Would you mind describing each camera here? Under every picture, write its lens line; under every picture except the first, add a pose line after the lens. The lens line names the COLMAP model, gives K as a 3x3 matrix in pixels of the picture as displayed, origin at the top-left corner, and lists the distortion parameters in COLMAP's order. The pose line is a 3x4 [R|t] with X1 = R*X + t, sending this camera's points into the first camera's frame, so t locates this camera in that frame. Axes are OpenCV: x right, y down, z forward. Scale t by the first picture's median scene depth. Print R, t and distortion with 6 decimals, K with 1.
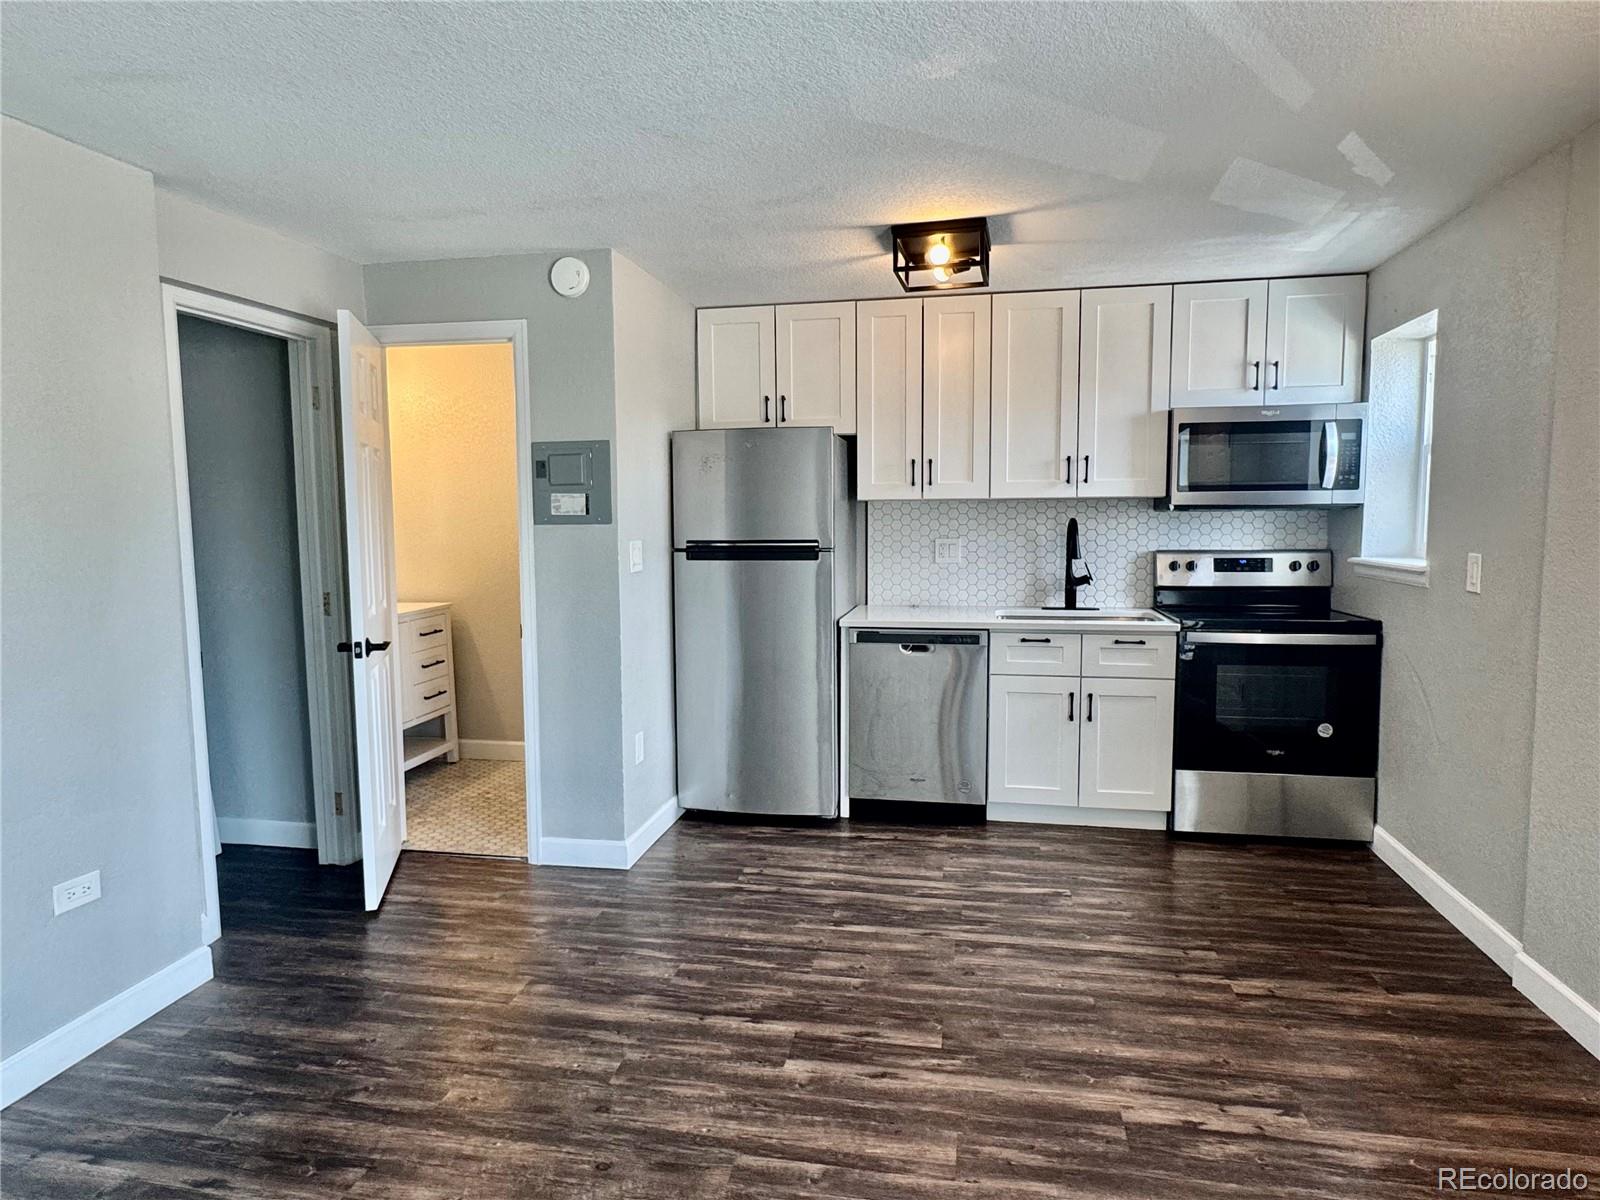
lens RADIAL K [[930.7, 0, 800.0], [0, 930.7, 600.0], [0, 0, 1]] dist [-0.005808, -0.000647]
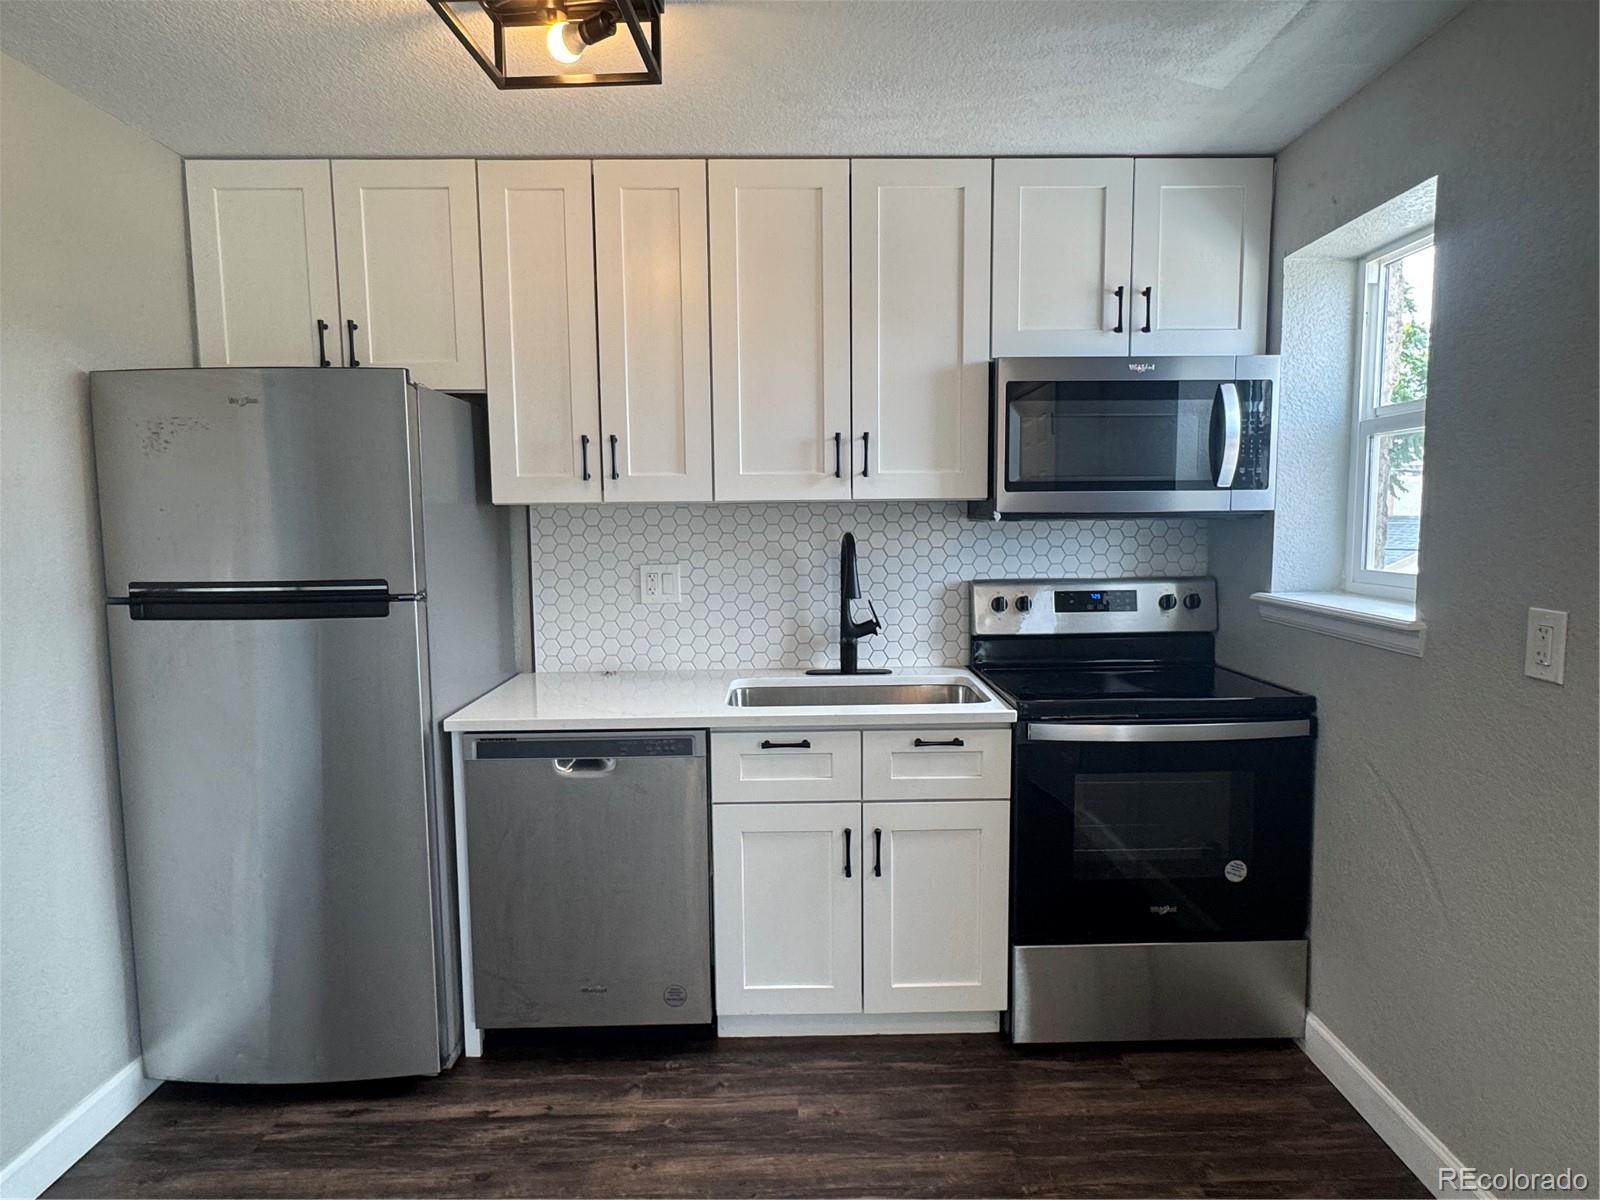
lens RADIAL K [[1125.0, 0, 797.8], [0, 1125.0, 634.7], [0, 0, 1]] dist [-0.000185, 0.001247]
pose [[0.975333, -0.024727, 0.219349, 0.100321], [0.021957, 0.999646, 0.015056, -0.034409], [-0.219643, -0.009868, 0.975530, 0.288804]]
